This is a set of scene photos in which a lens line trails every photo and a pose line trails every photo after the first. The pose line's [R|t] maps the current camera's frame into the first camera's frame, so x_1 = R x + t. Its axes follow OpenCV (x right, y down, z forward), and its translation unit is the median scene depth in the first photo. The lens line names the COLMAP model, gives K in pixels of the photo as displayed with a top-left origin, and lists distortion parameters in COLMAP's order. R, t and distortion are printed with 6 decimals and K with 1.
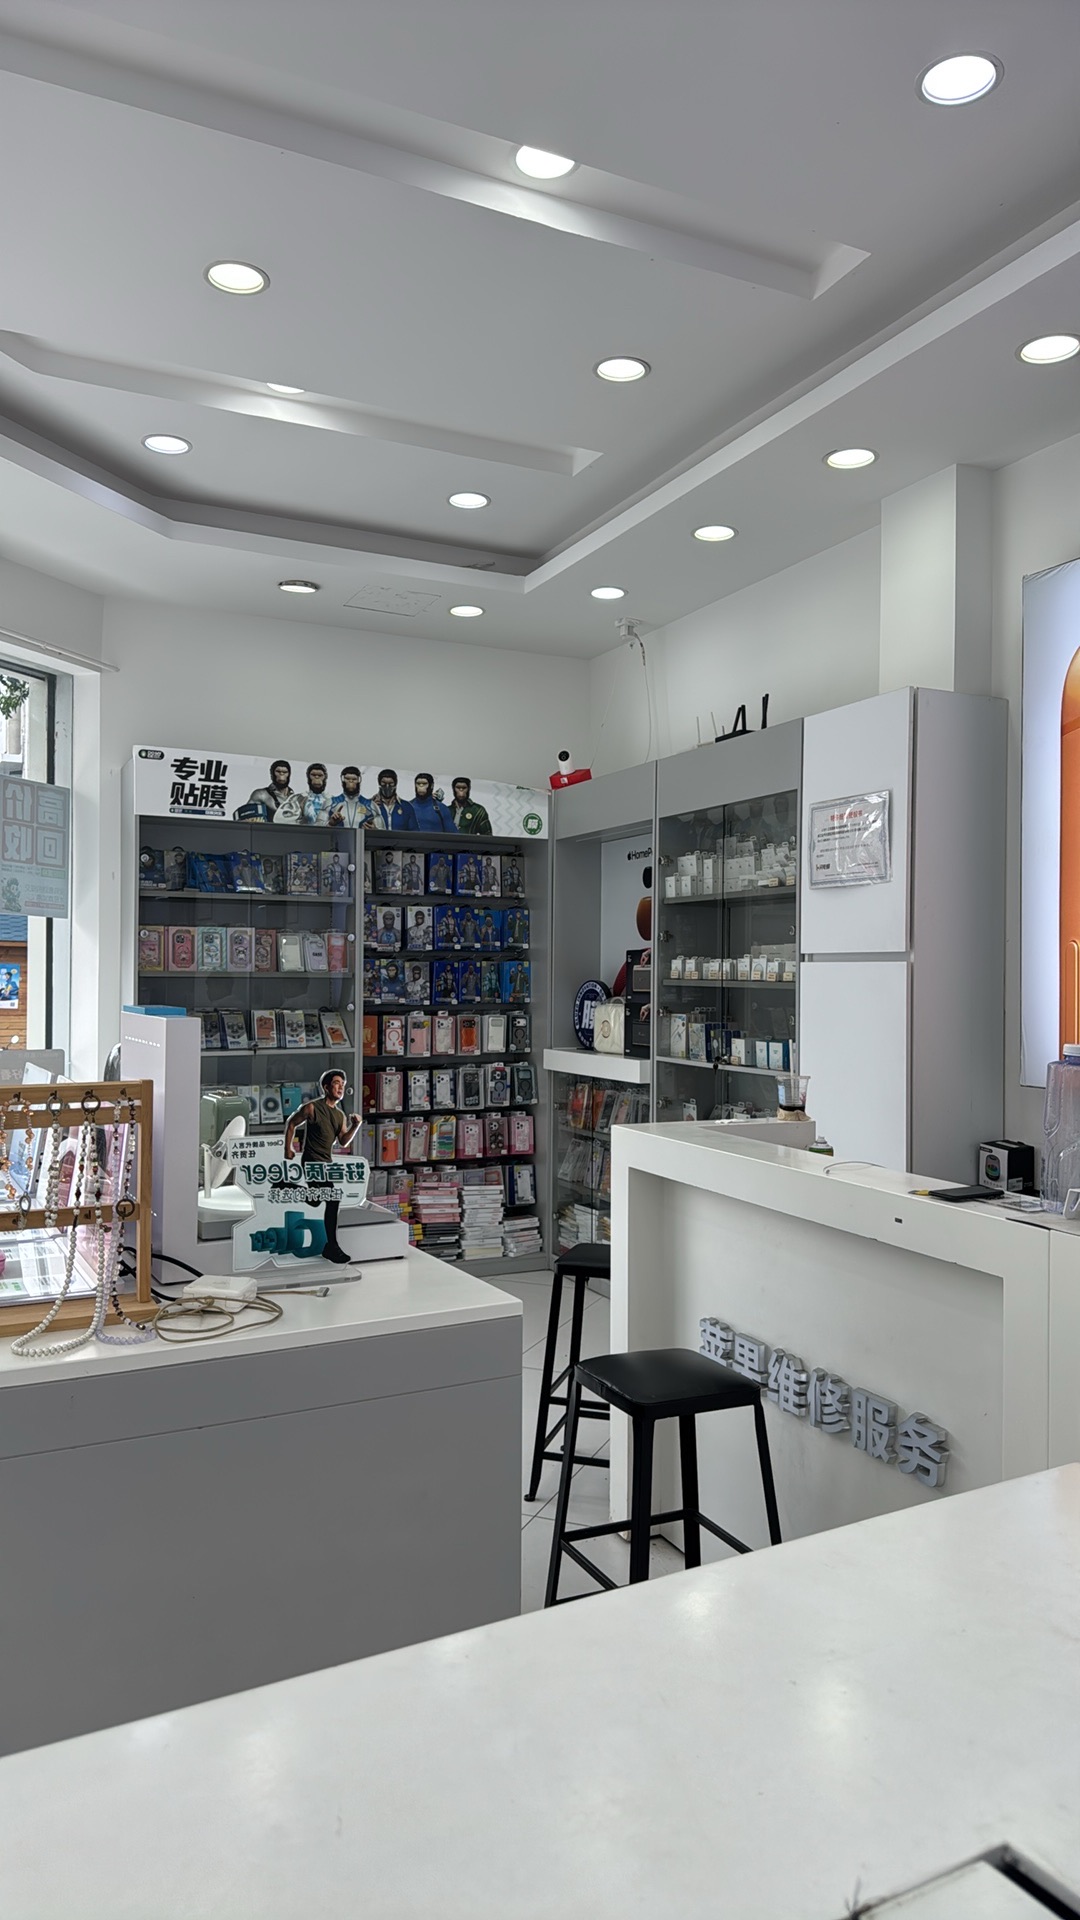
lens RADIAL K [[1292.2, 0, 541.6], [0, 1292.2, 960.5], [0, 0, 1]] dist [0.023600, -0.002507]
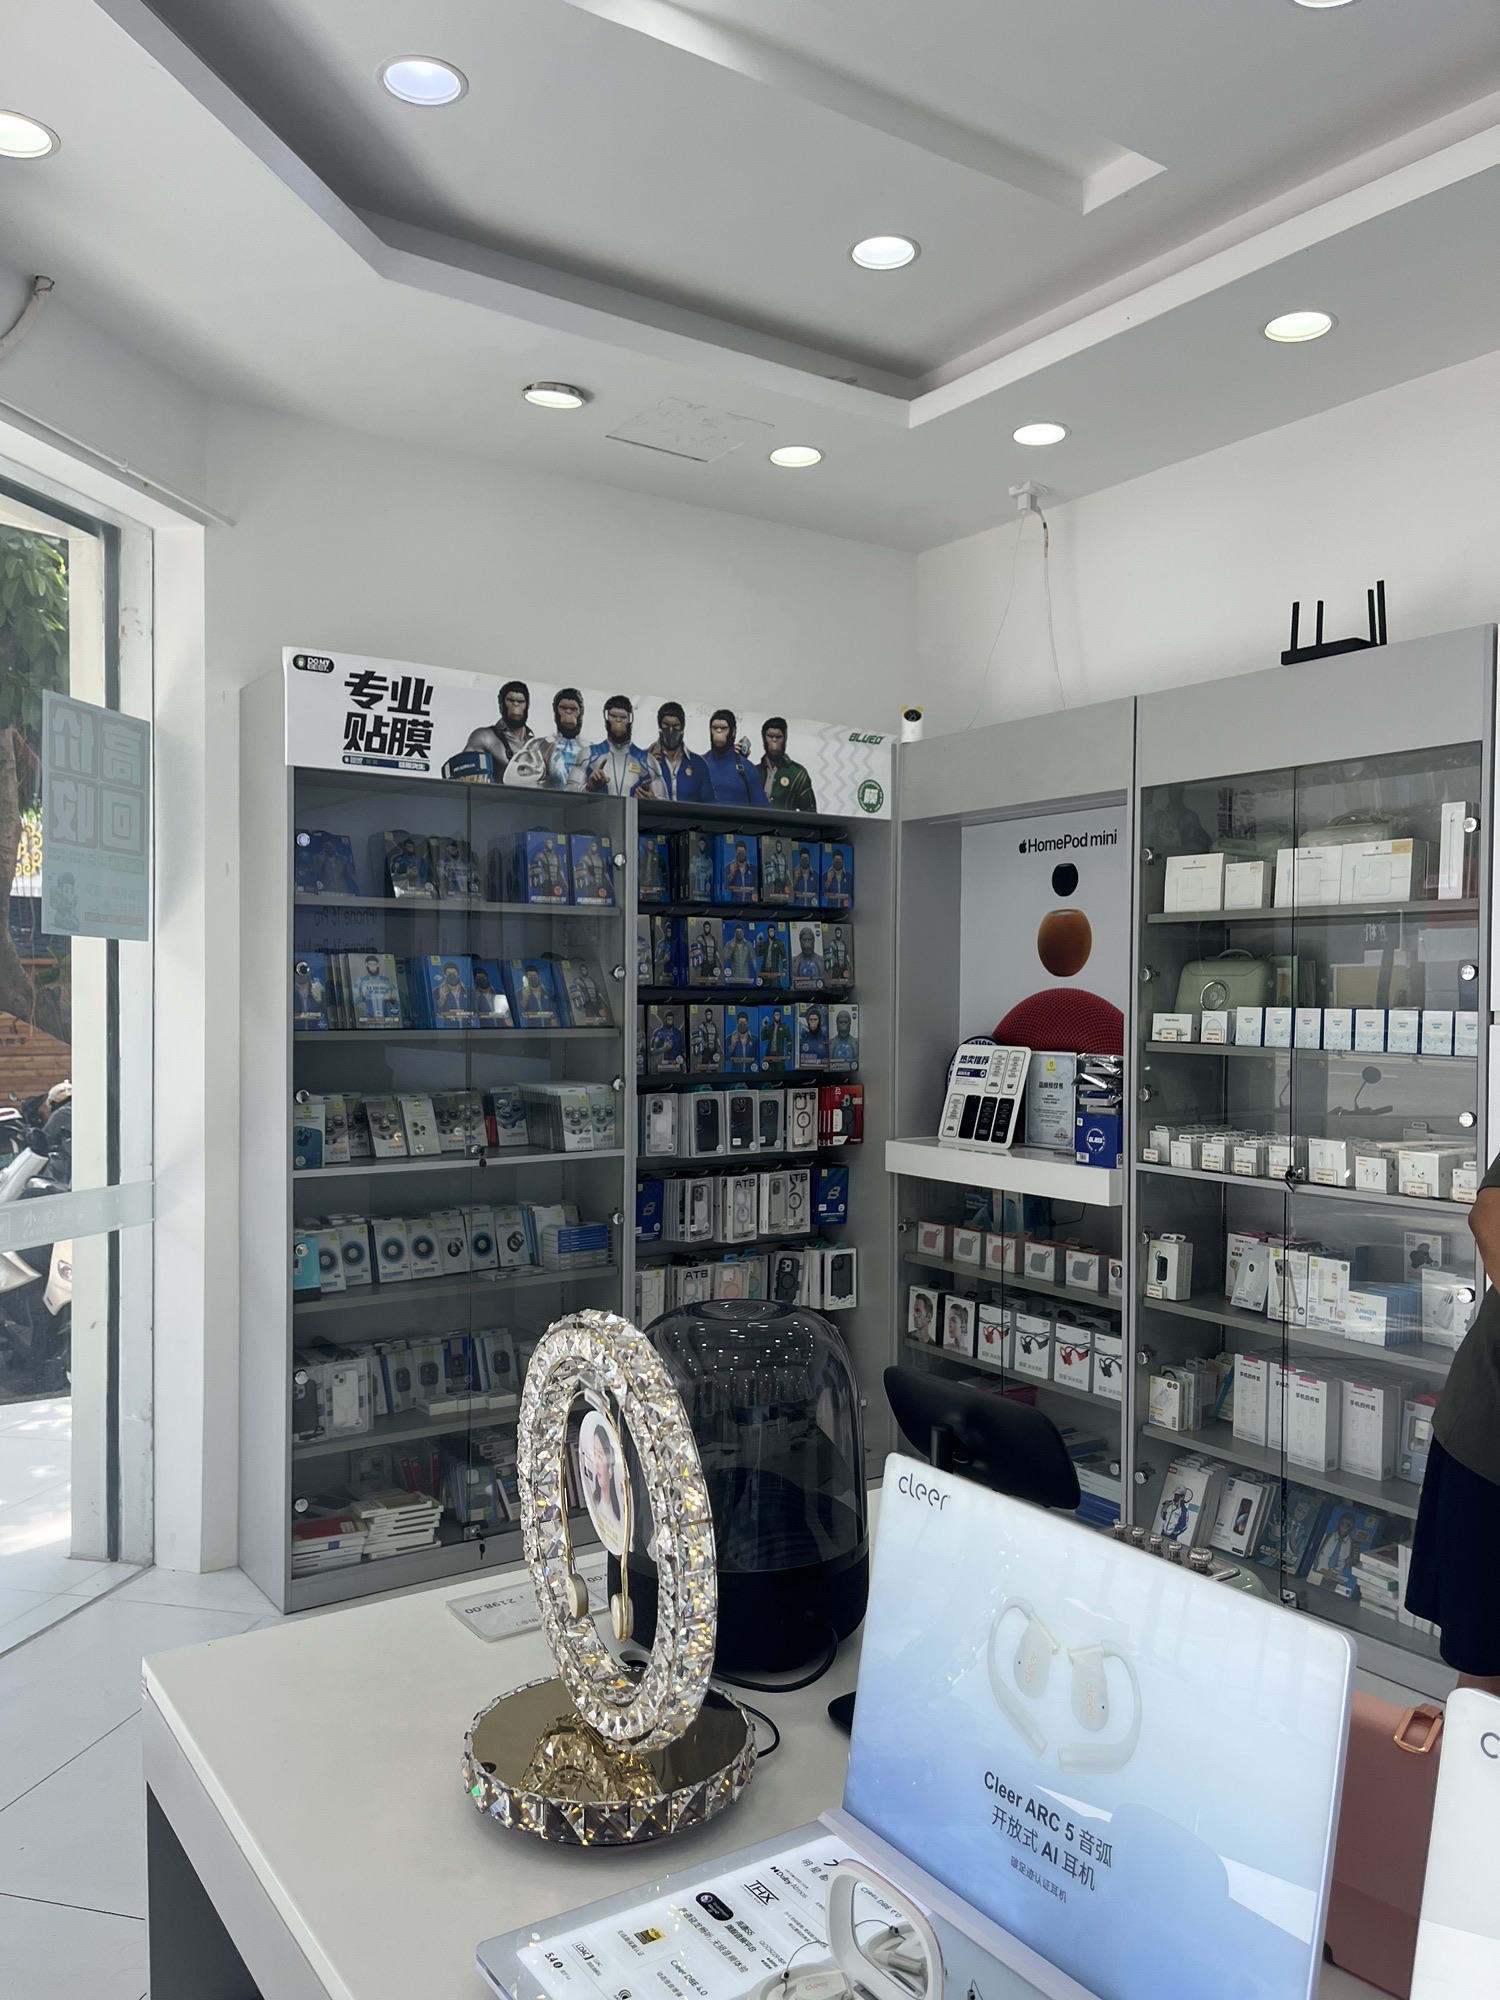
lens RADIAL K [[1508.8, 0, 751.4], [0, 1508.8, 1005.5], [0, 0, 1]] dist [-0.025324, 0.017486]
pose [[0.987698, -0.003326, 0.156338, -0.201208], [-0.000319, 0.999729, 0.023287, -0.019254], [-0.156373, -0.023050, 0.987429, 0.279291]]
